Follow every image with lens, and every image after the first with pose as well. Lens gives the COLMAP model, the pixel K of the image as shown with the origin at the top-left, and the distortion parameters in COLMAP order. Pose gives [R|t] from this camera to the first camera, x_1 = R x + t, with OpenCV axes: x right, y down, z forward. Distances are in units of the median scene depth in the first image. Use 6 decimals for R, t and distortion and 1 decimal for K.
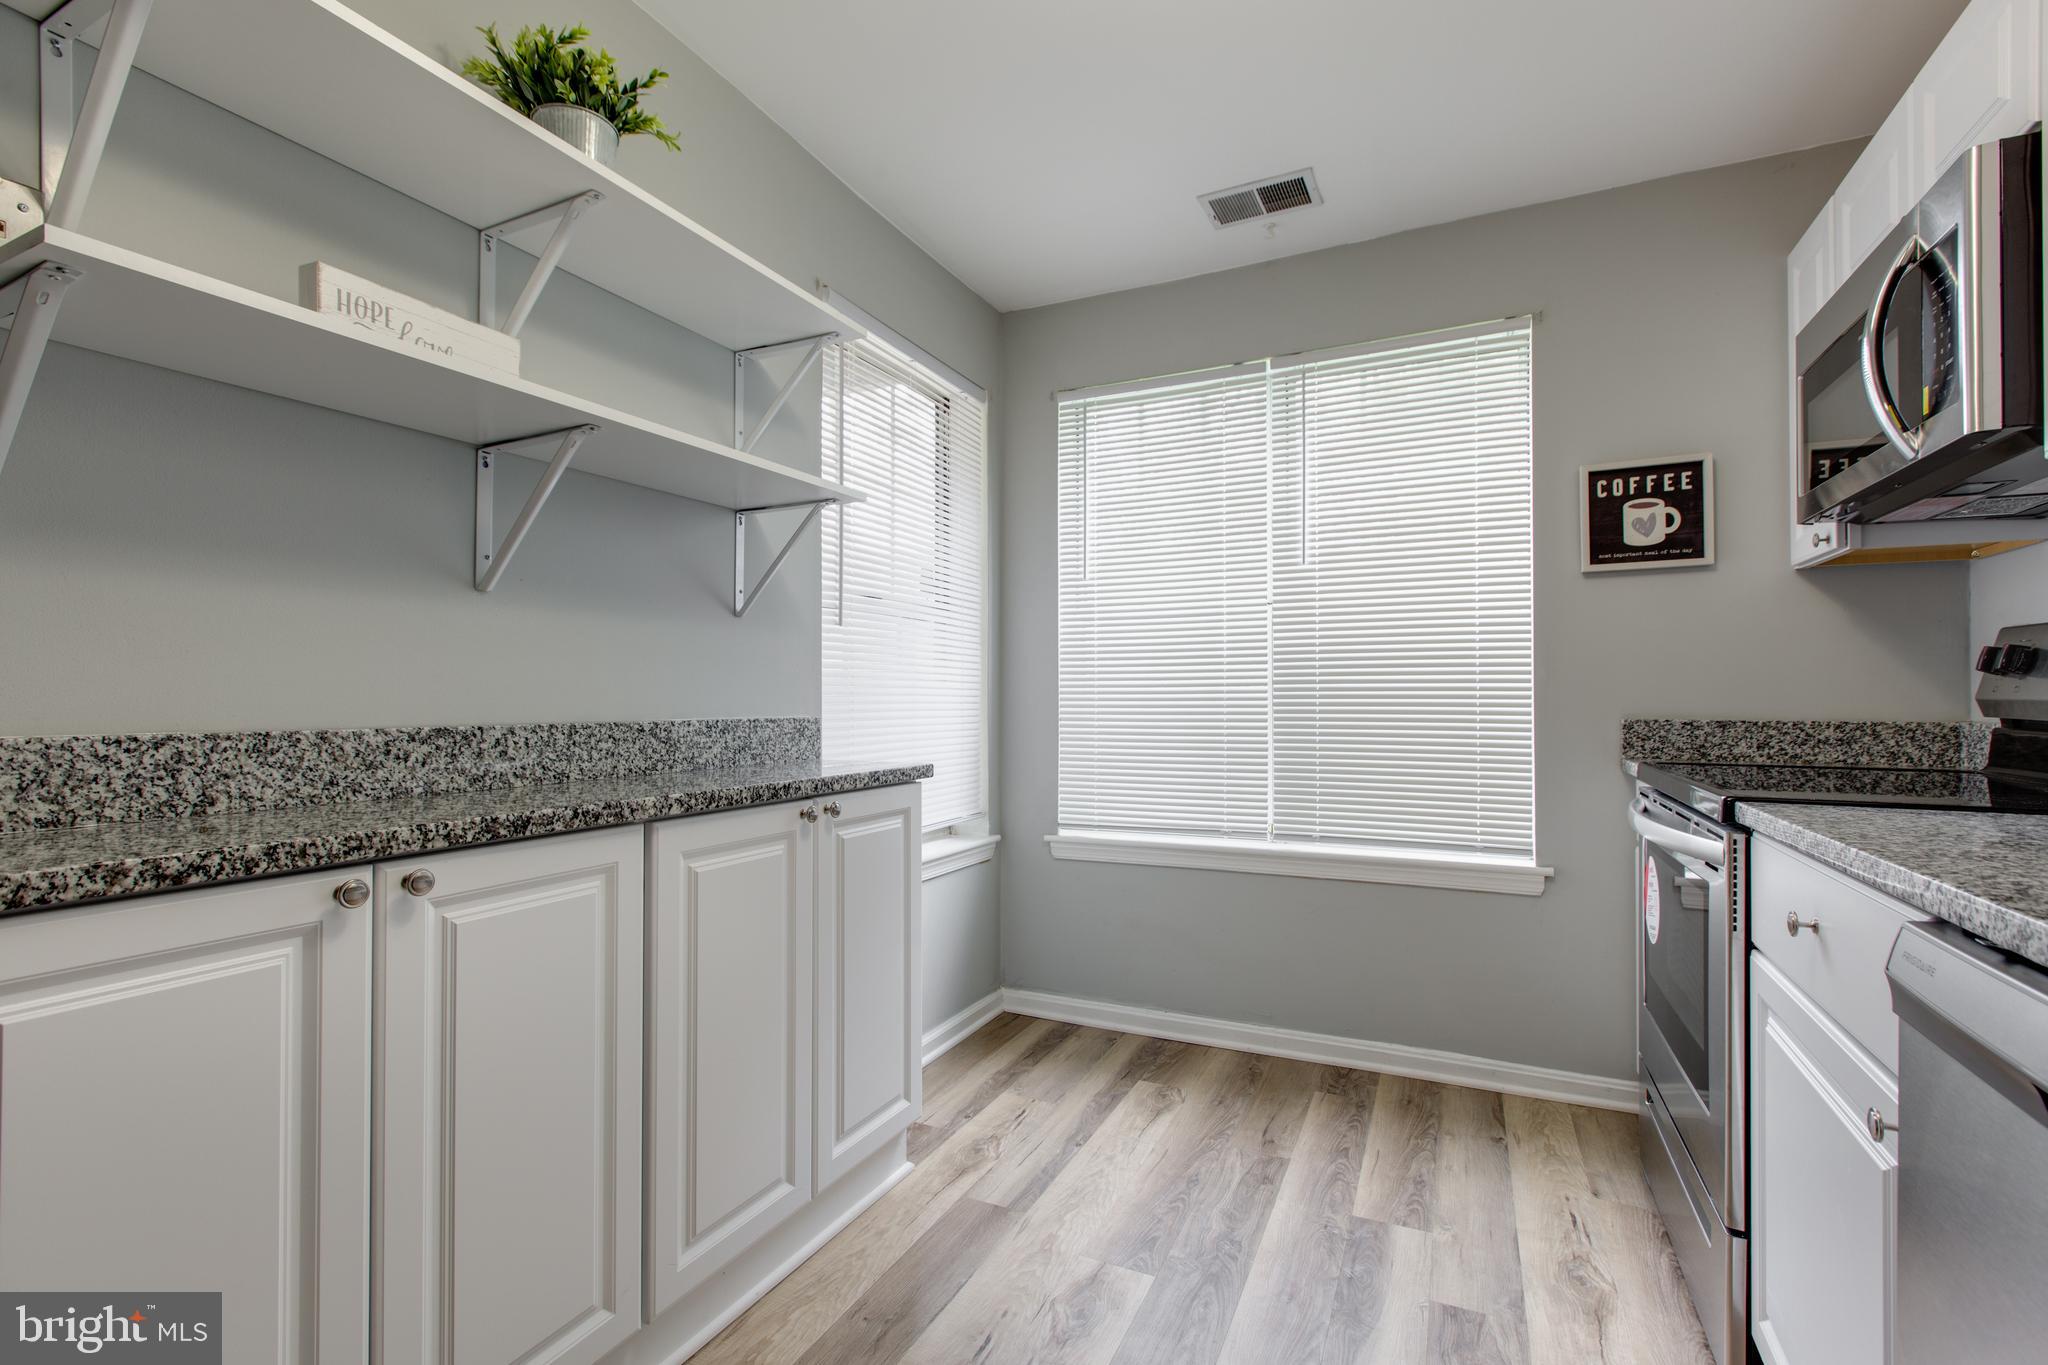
lens RADIAL K [[907.2, 0, 1015.7], [0, 907.2, 674.2], [0, 0, 1]] dist [0.001297, 0.000343]
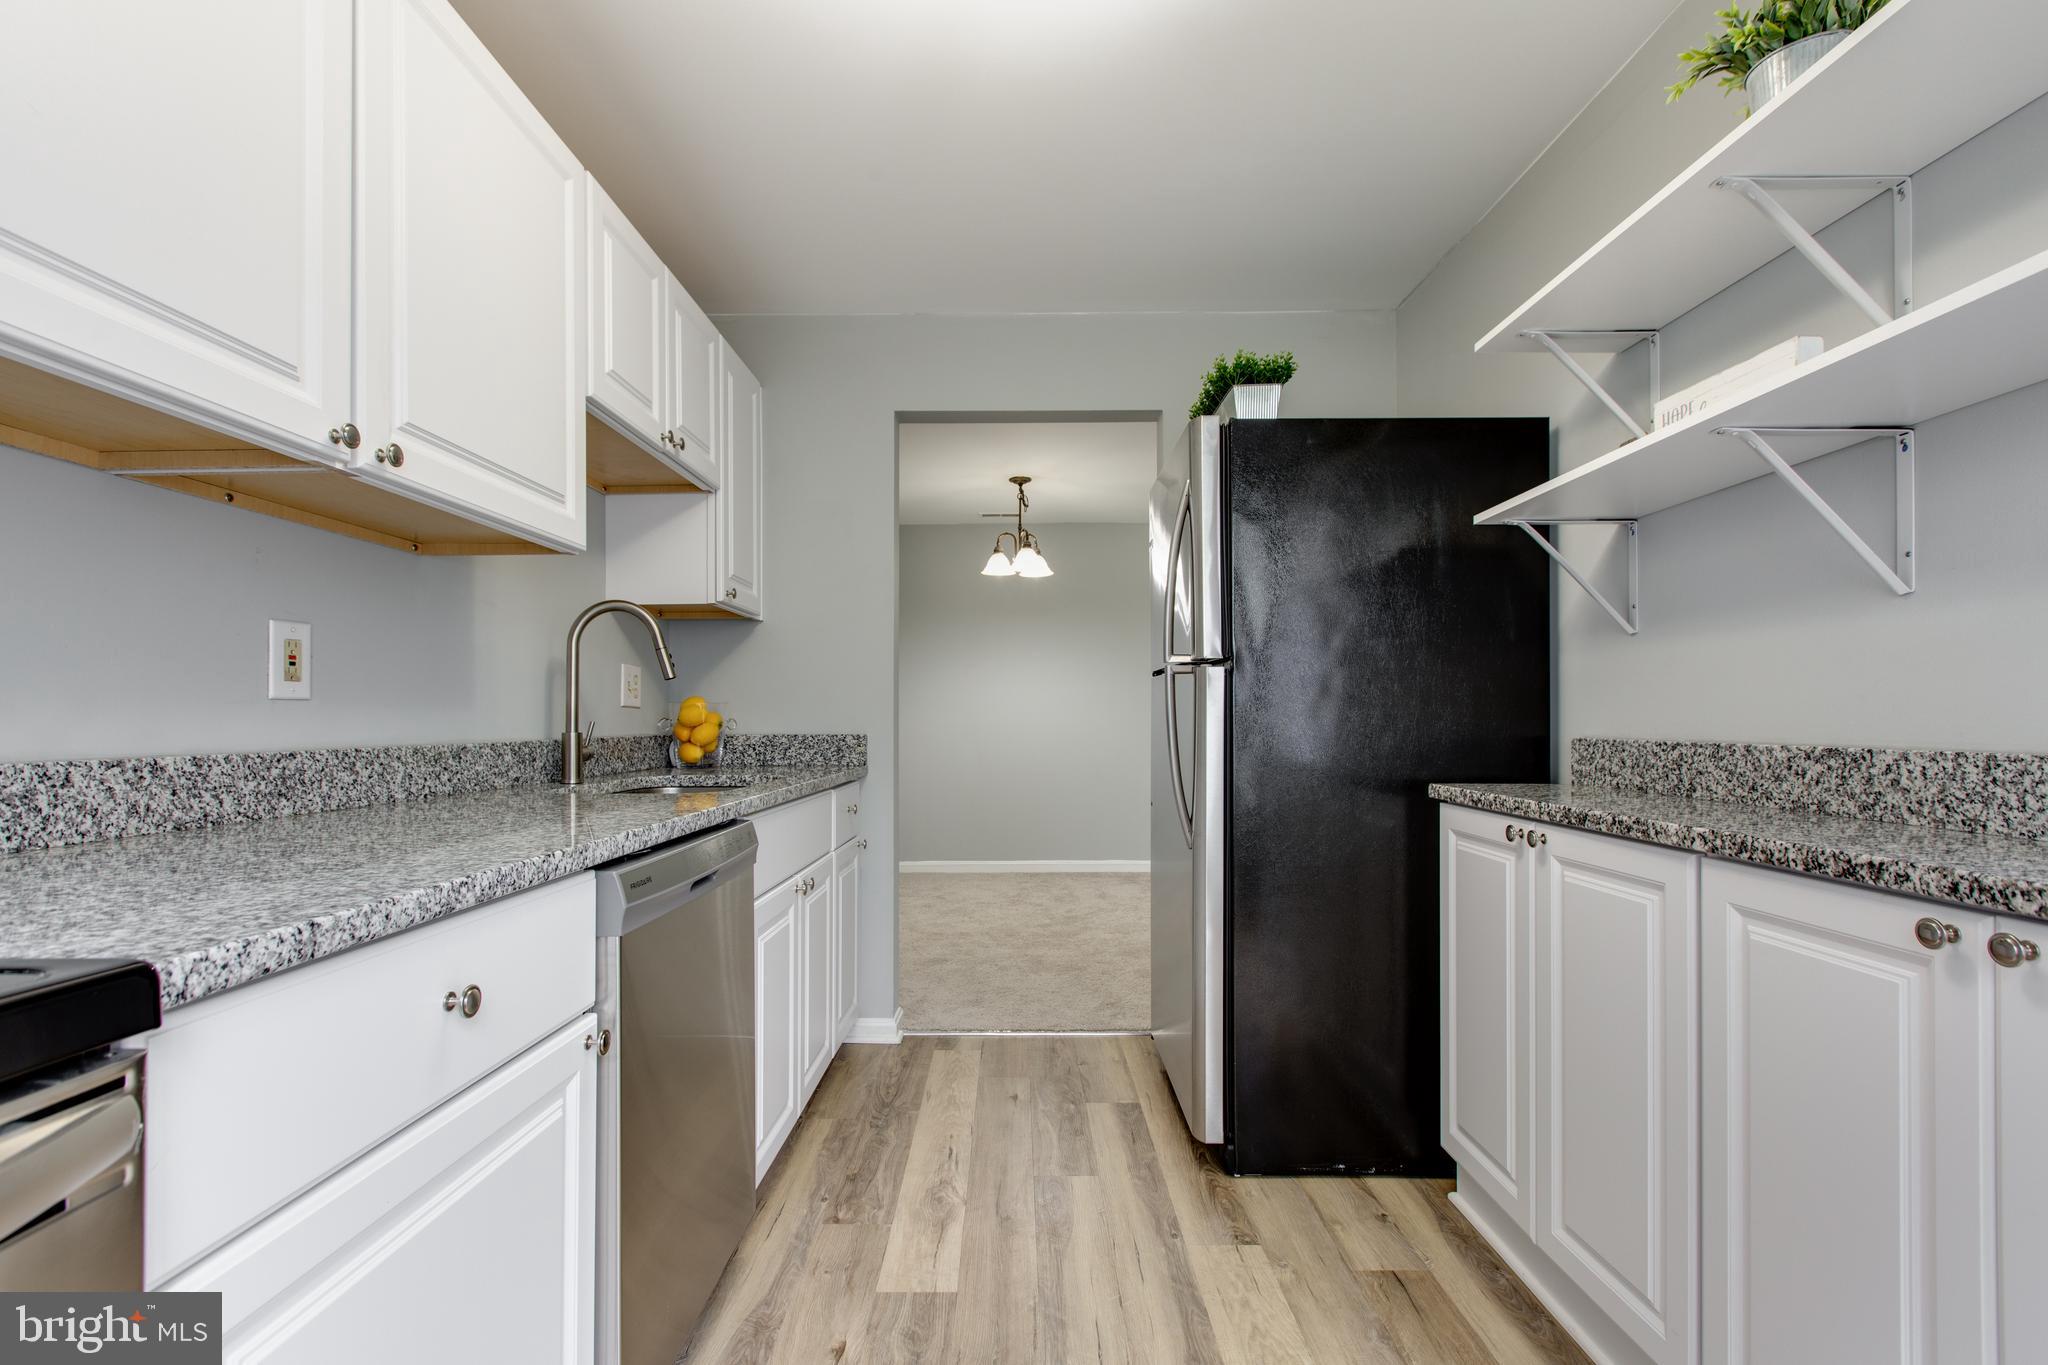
lens RADIAL K [[964.6, 0, 985.2], [0, 964.6, 704.7], [0, 0, 1]] dist [-0.000069, -0.000724]
pose [[-0.907933, -0.007971, -0.419040, 0.651192], [0.008558, 0.999258, -0.037551, 0.044521], [0.419029, -0.037680, -0.907191, 1.598226]]
